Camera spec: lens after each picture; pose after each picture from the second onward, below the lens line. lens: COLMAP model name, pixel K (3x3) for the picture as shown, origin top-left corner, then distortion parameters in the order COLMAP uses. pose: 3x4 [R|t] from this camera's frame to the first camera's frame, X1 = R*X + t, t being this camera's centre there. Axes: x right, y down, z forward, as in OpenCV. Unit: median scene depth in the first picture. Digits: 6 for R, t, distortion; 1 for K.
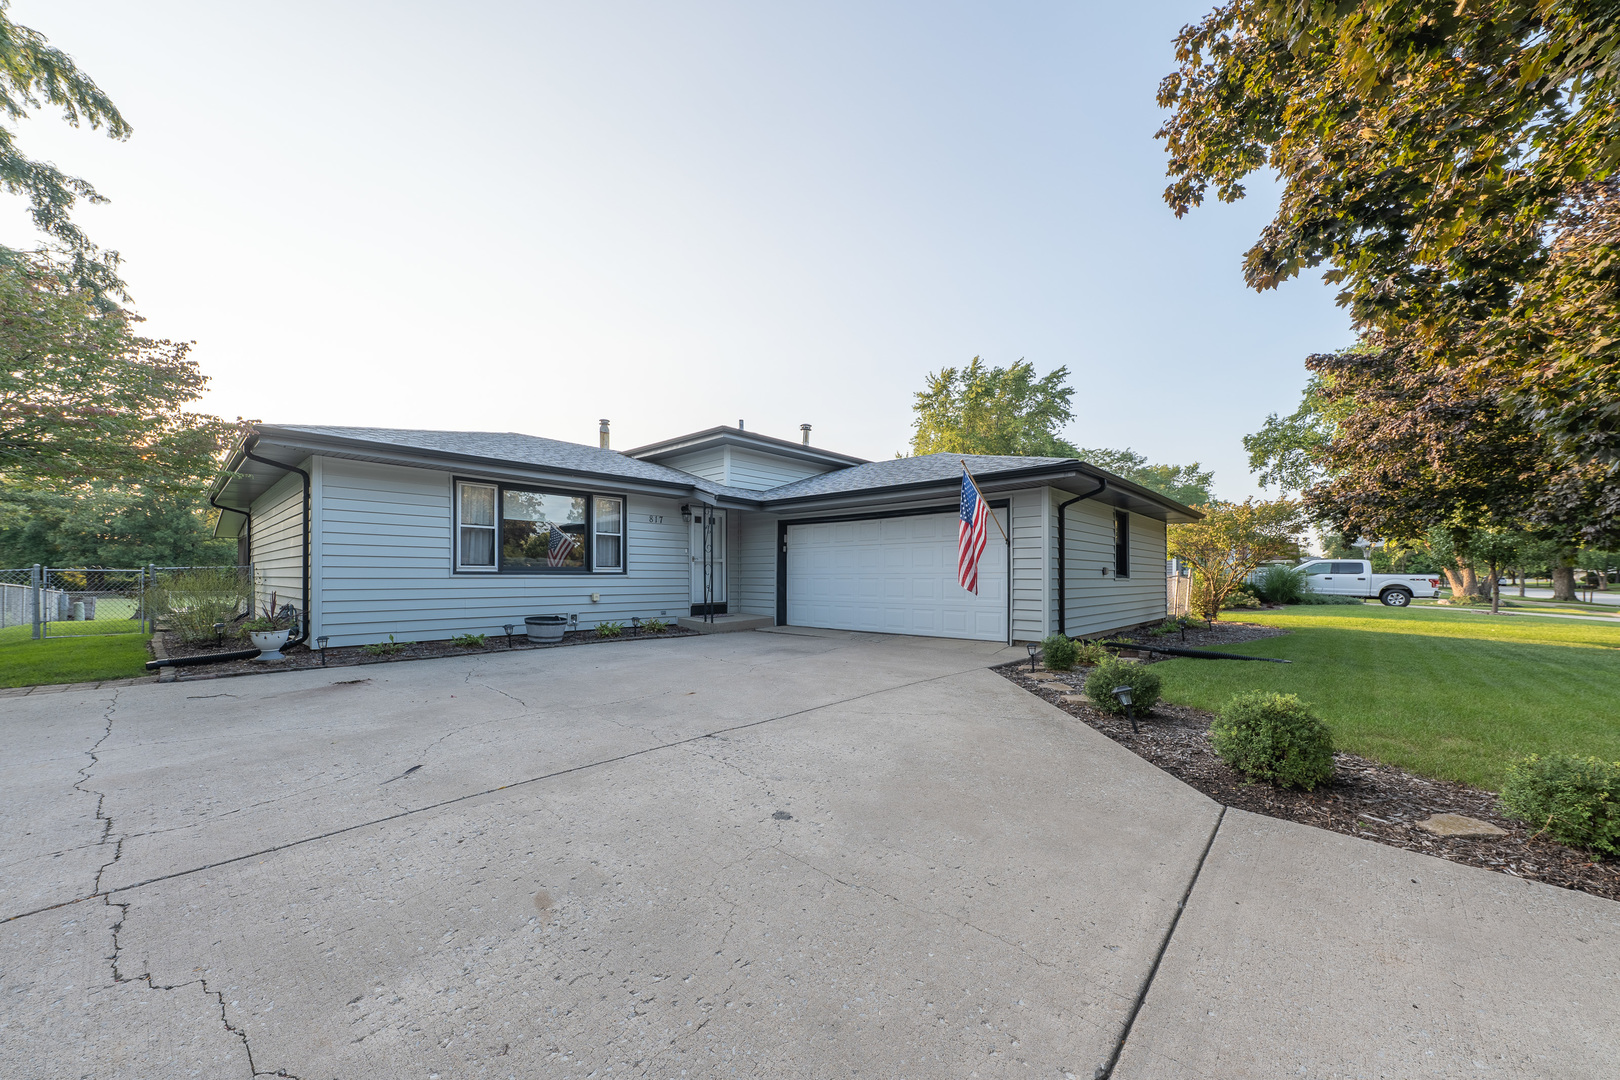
lens RADIAL K [[586.0, 0, 811.9], [0, 586.0, 574.9], [0, 0, 1]] dist [0.001406, -0.000209]
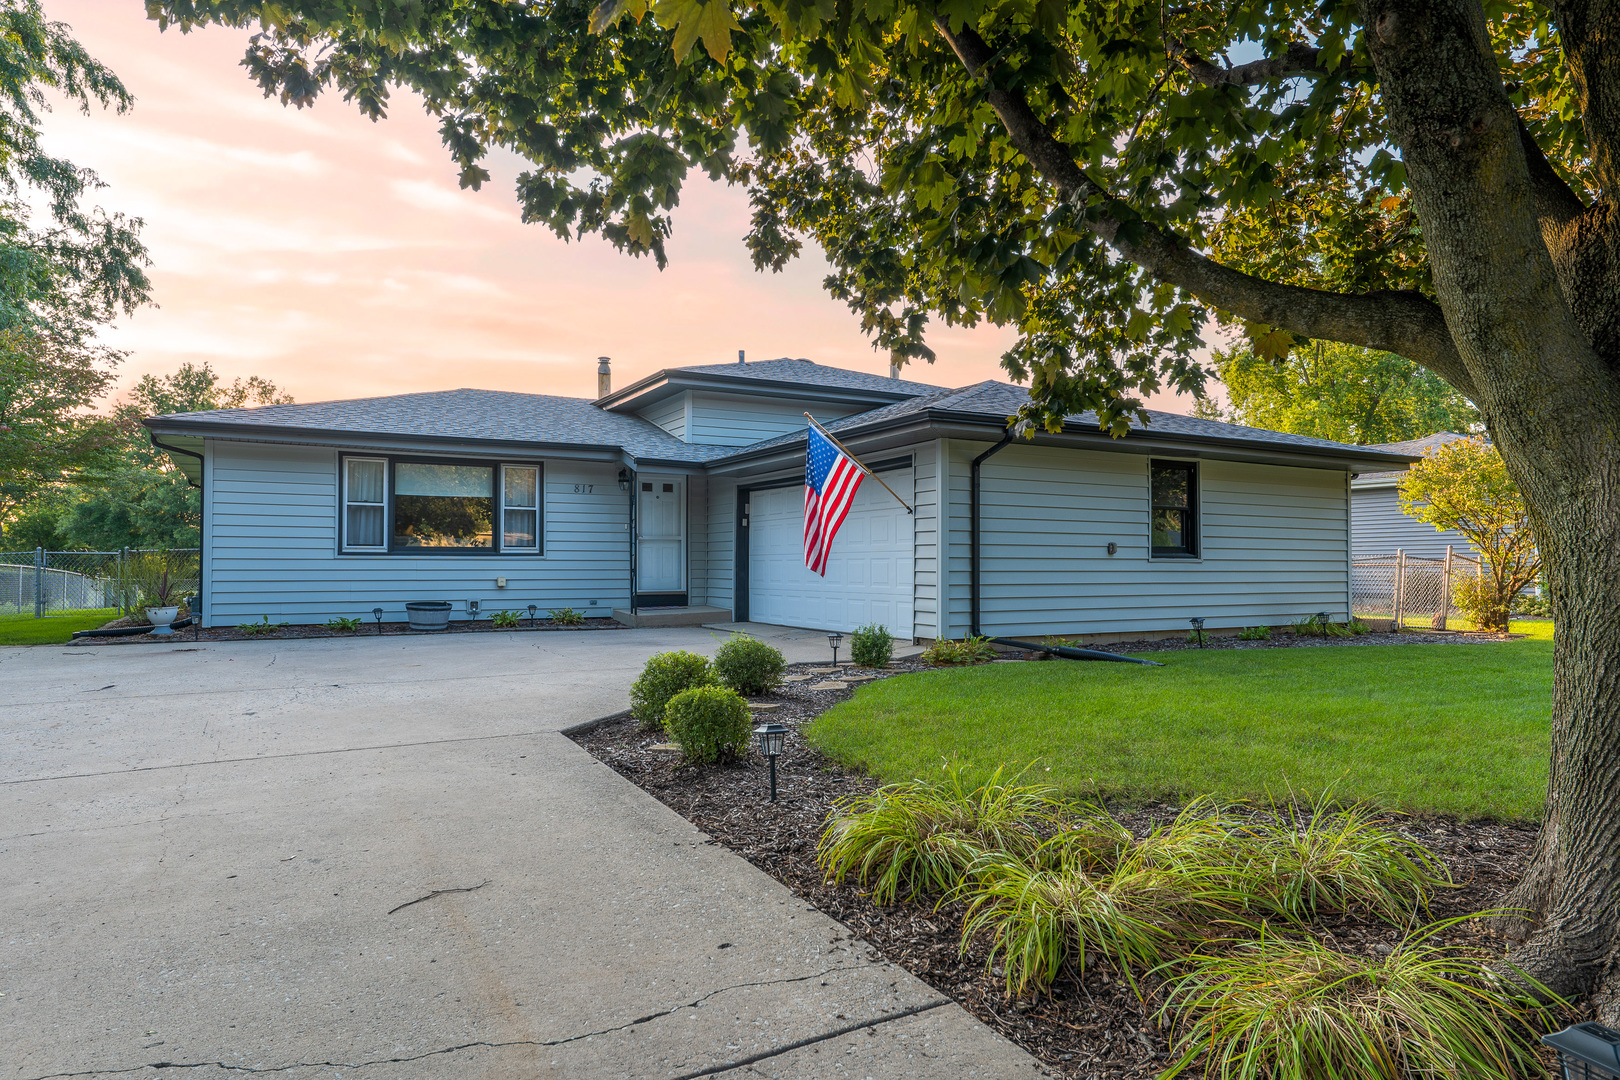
lens RADIAL K [[982.8, 0, 821.0], [0, 982.8, 546.7], [0, 0, 1]] dist [0.003048, 0.001772]
pose [[0.949169, -0.006271, -0.314705, 0.505715], [0.001114, 0.999862, -0.016564, 0.010048], [0.314766, 0.015371, 0.949045, -0.214184]]
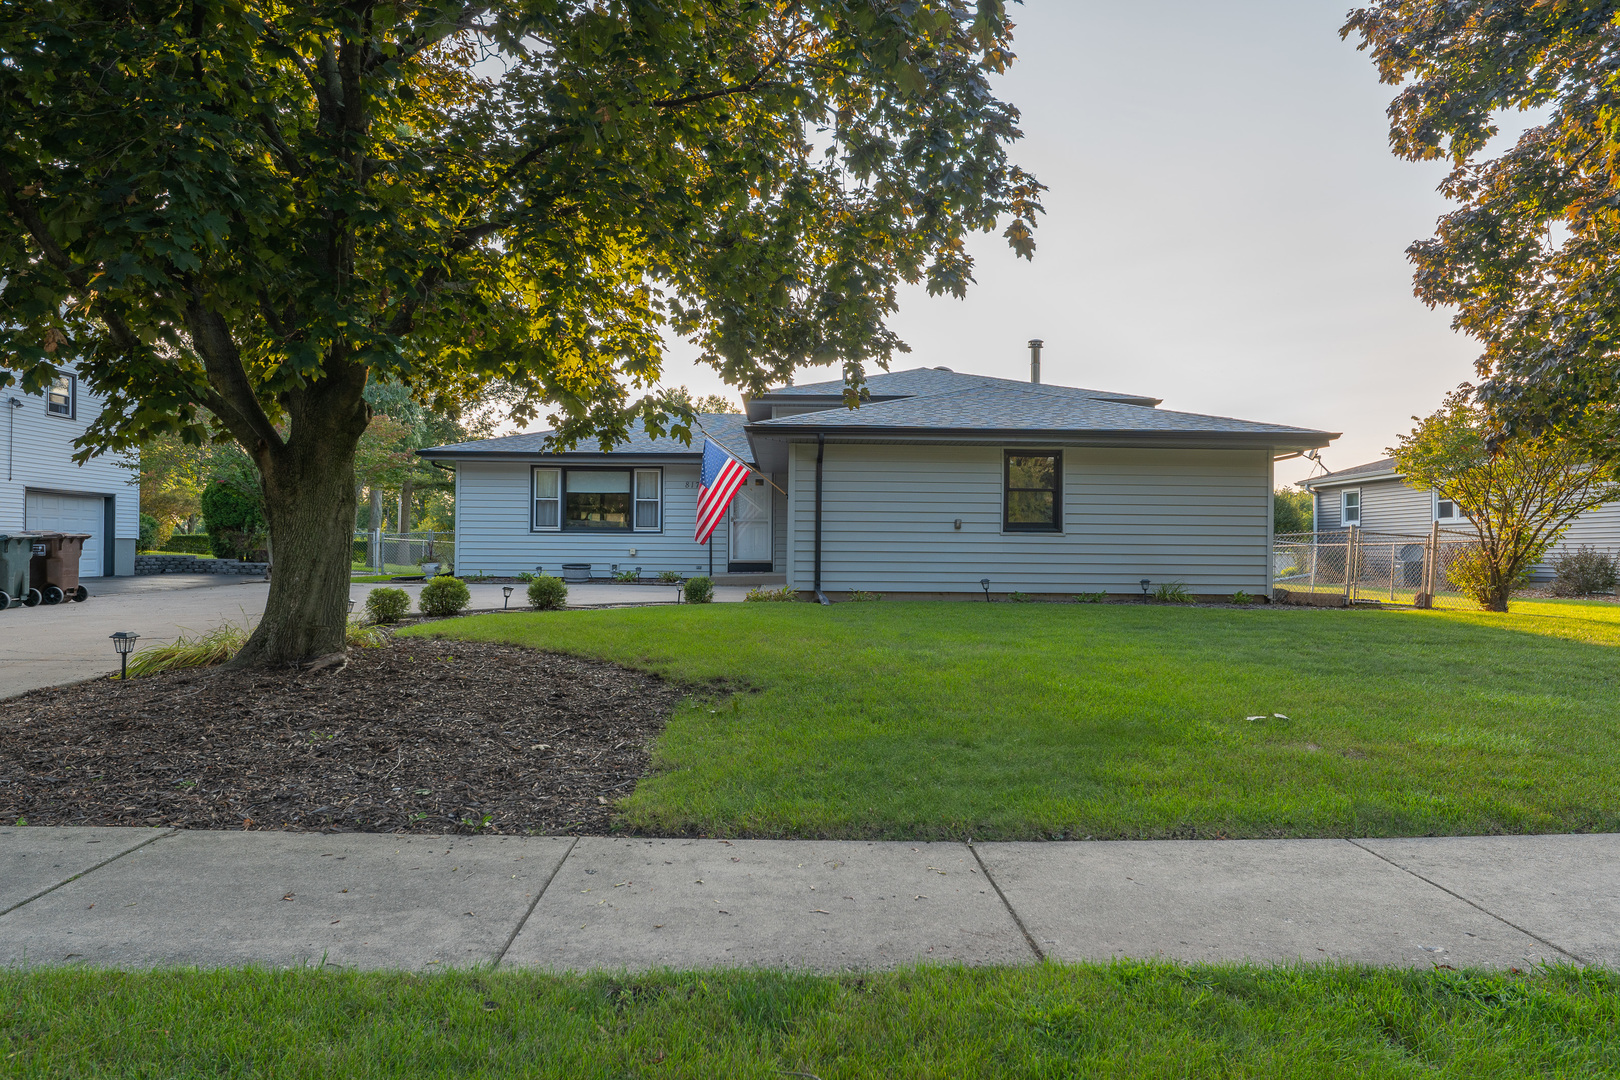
lens RADIAL K [[982.8, 0, 811.3], [0, 982.8, 540.6], [0, 0, 1]] dist [0.003048, 0.001772]
pose [[0.692488, -0.003724, -0.721420, 1.313256], [-0.004597, 0.999944, -0.009574, 0.031133], [0.721415, 0.009946, 0.692432, -0.154273]]
